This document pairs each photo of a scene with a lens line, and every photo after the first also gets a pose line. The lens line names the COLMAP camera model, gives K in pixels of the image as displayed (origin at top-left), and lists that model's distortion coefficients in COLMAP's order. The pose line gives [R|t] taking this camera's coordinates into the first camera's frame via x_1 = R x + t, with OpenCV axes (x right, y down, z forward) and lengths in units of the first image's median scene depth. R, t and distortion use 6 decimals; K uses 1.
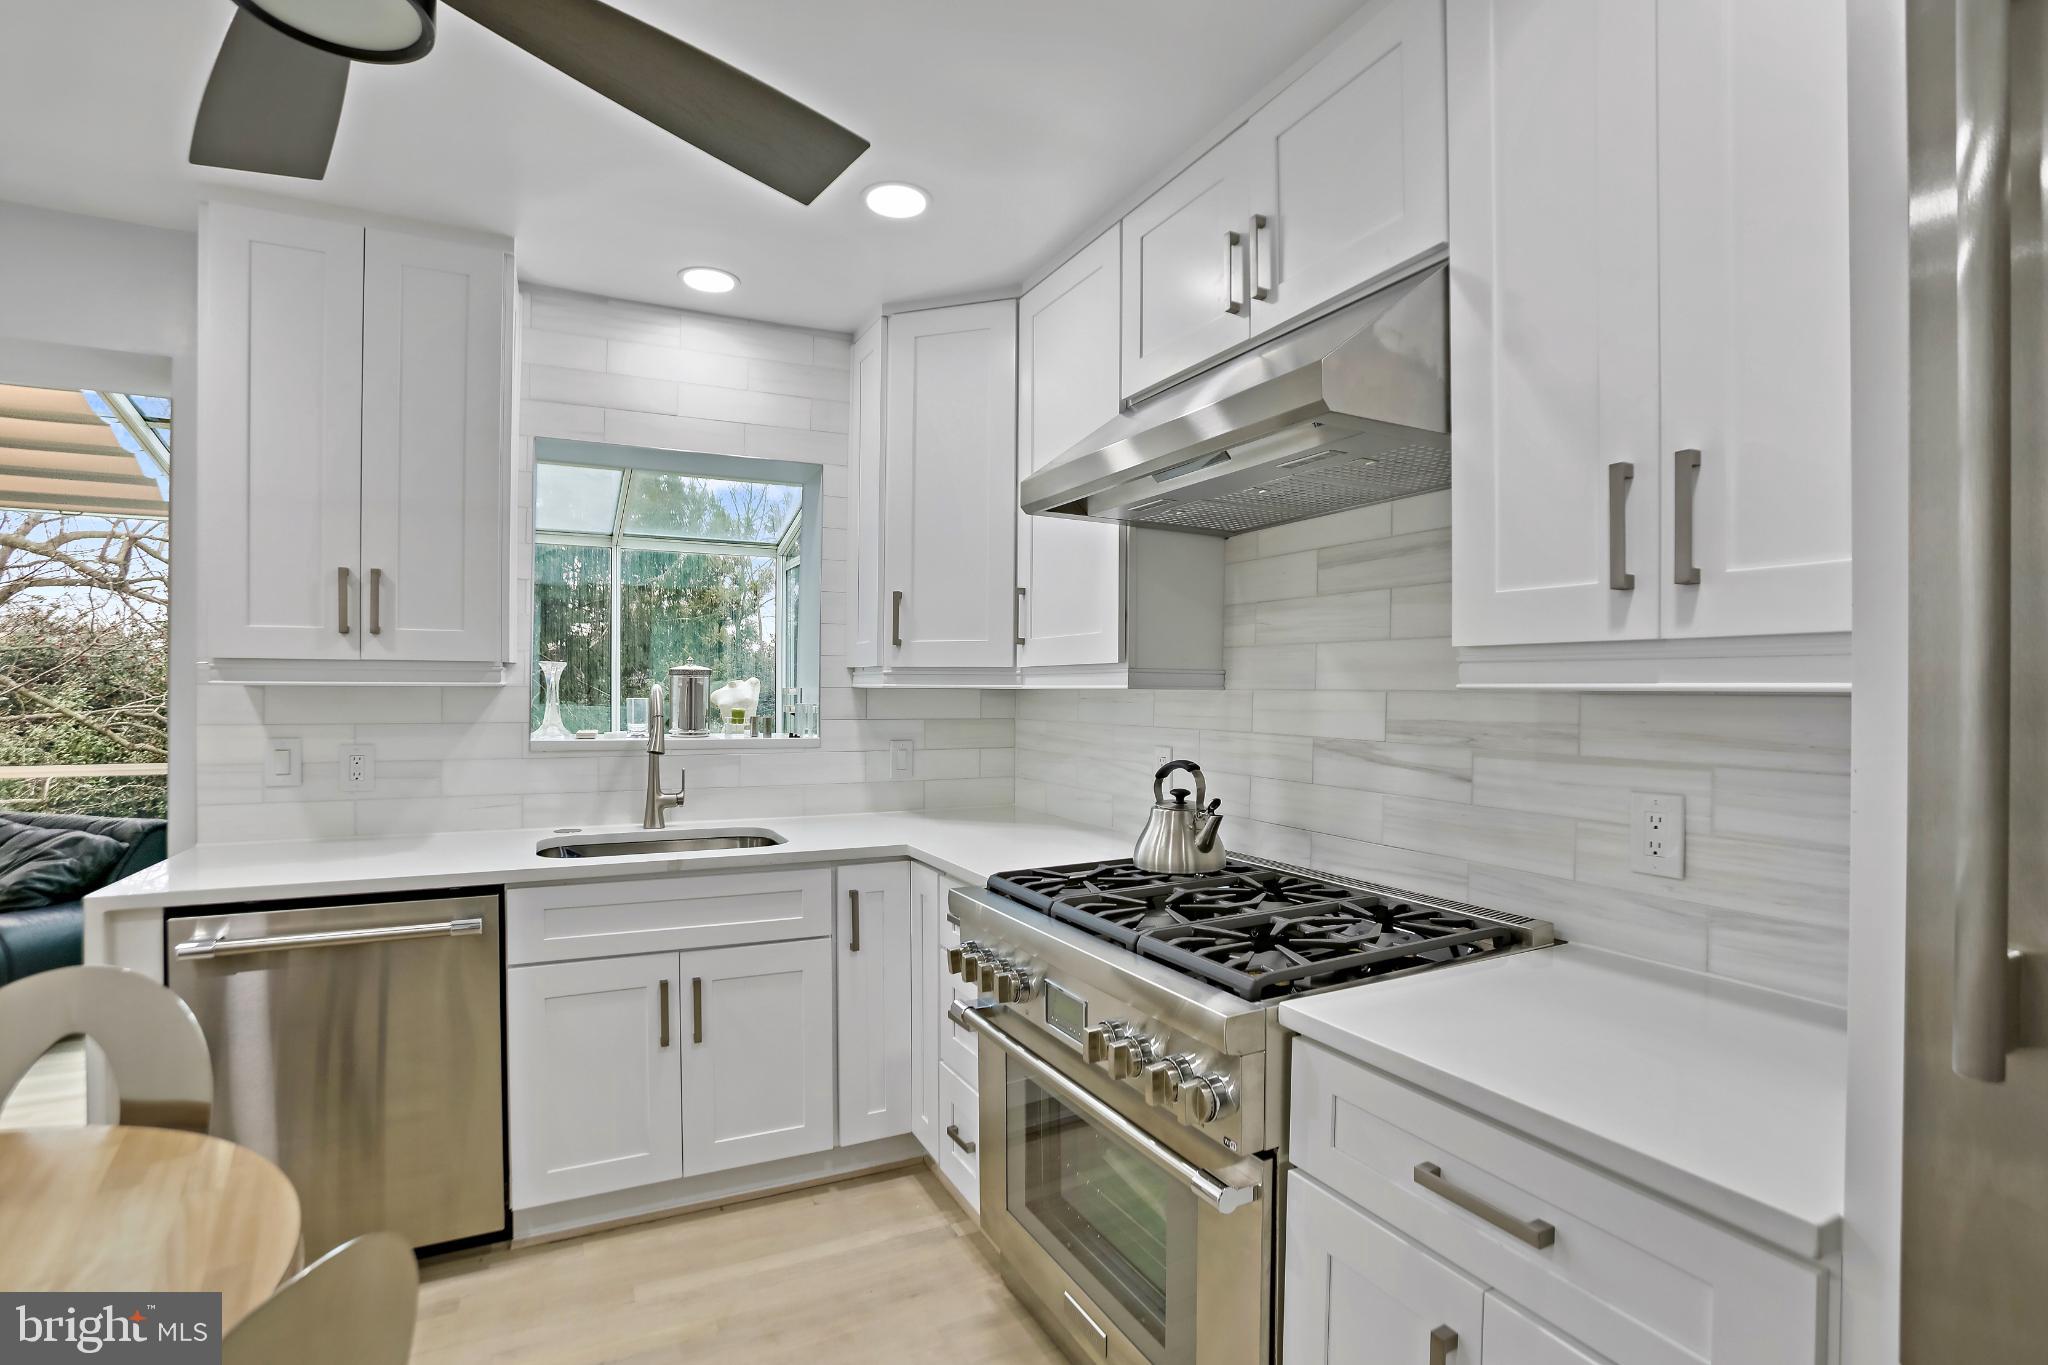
lens RADIAL K [[958.7, 0, 1018.0], [0, 958.7, 697.5], [0, 0, 1]] dist [-0.052150, 0.014999]
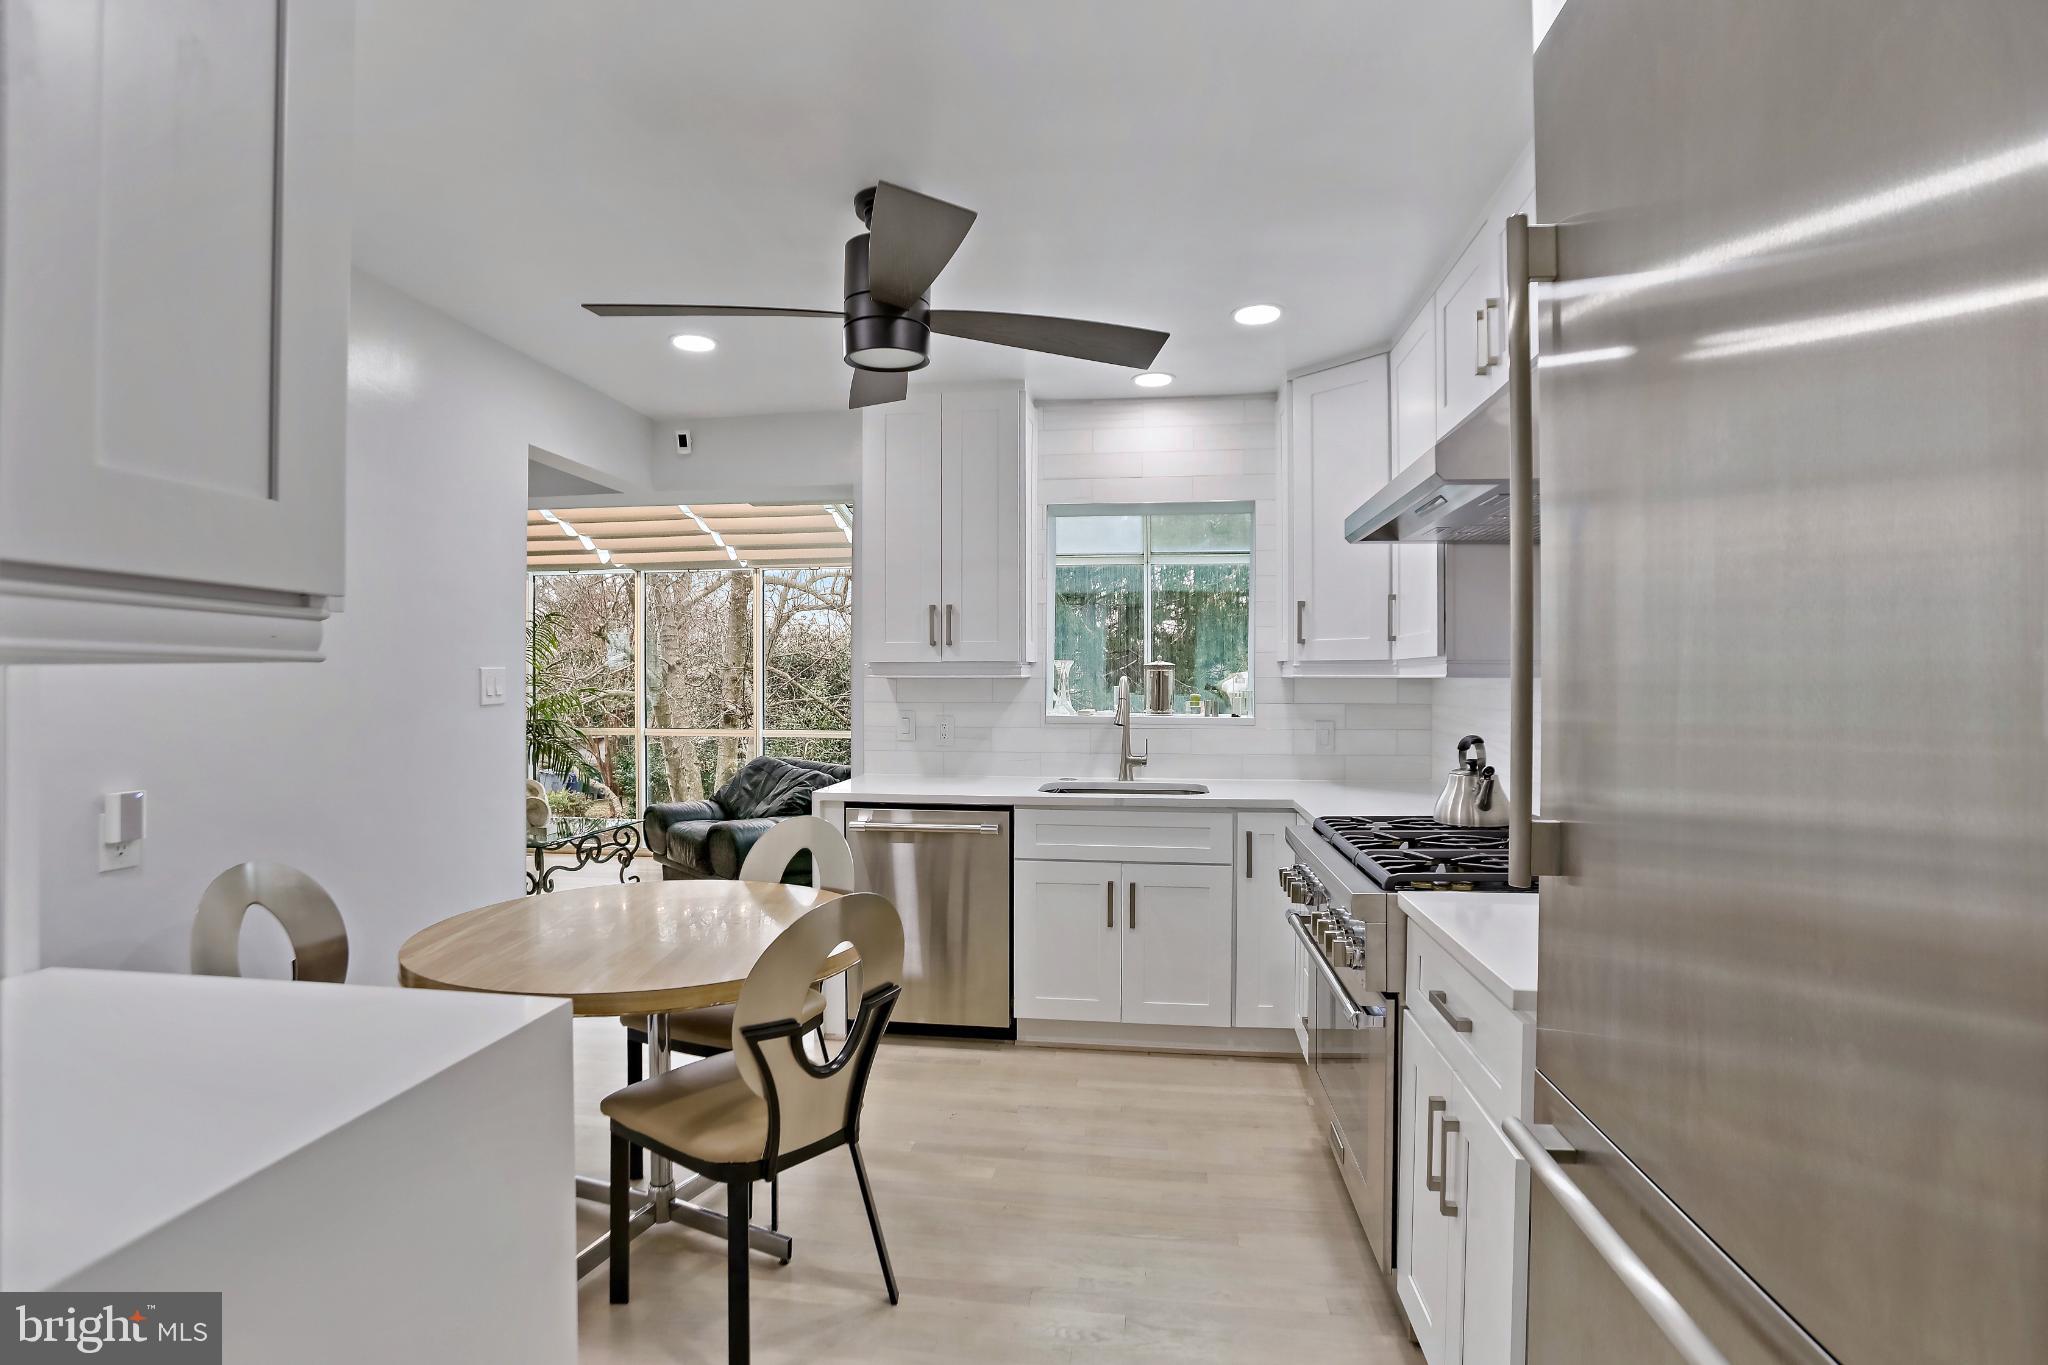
lens RADIAL K [[958.7, 0, 1029.7], [0, 958.7, 678.2], [0, 0, 1]] dist [-0.052150, 0.014999]
pose [[0.833806, -0.004348, -0.552040, 0.305287], [-0.001784, 0.999943, -0.010570, 0.005131], [0.552054, 0.009798, 0.833751, -0.264161]]
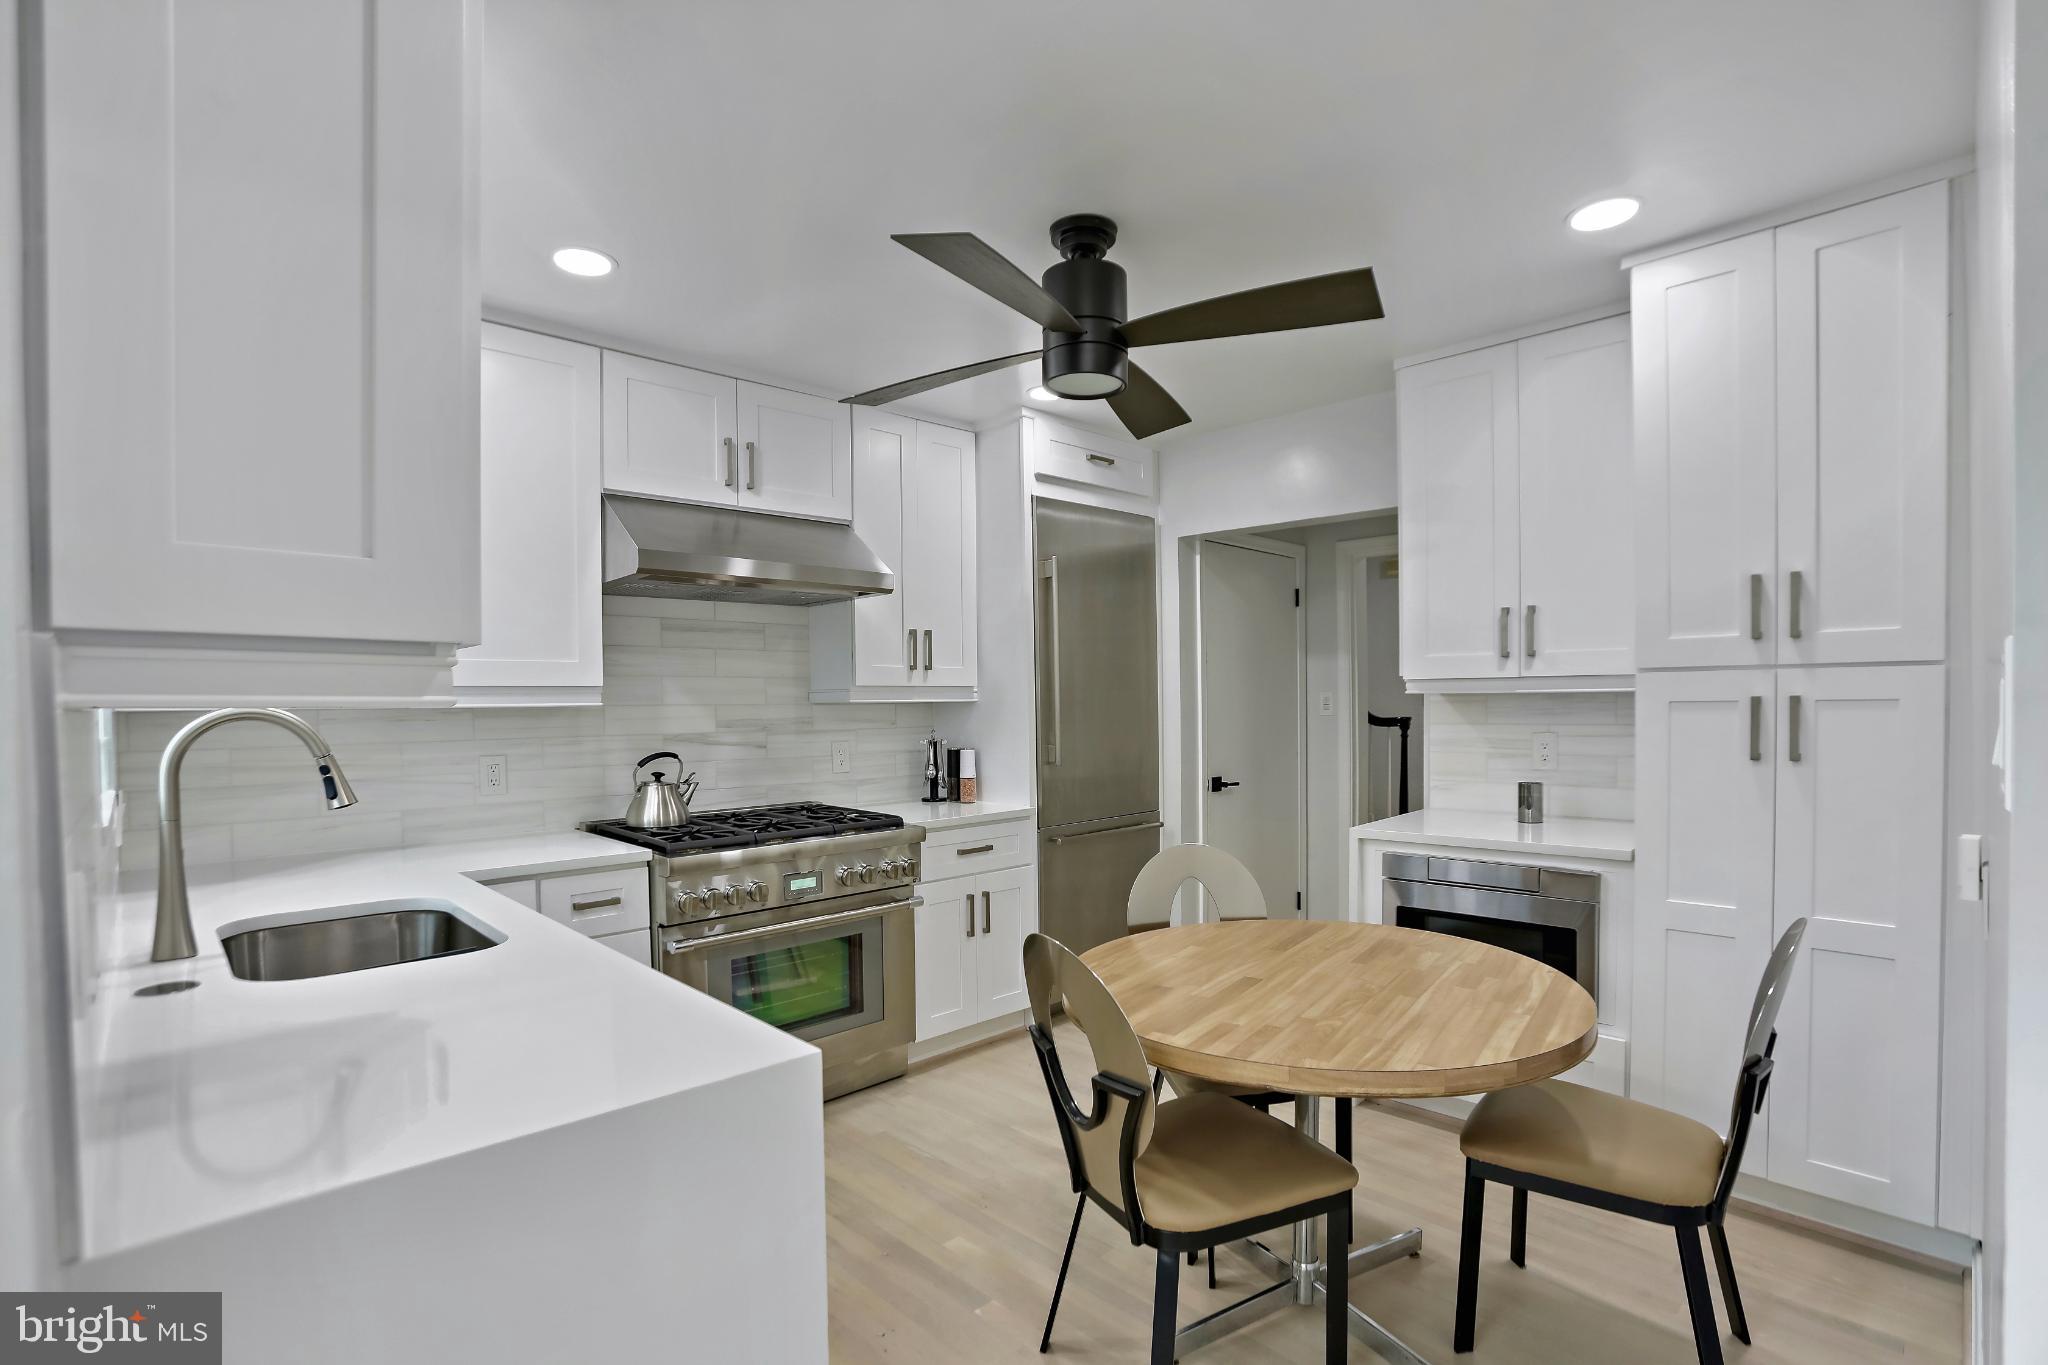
lens RADIAL K [[958.7, 0, 1016.5], [0, 958.7, 700.5], [0, 0, 1]] dist [-0.052150, 0.014999]
pose [[-0.287204, 0.000145, 0.957869, -1.121188], [0.017011, 0.999843, 0.004949, -0.010421], [-0.957718, 0.017716, -0.287162, 0.712286]]
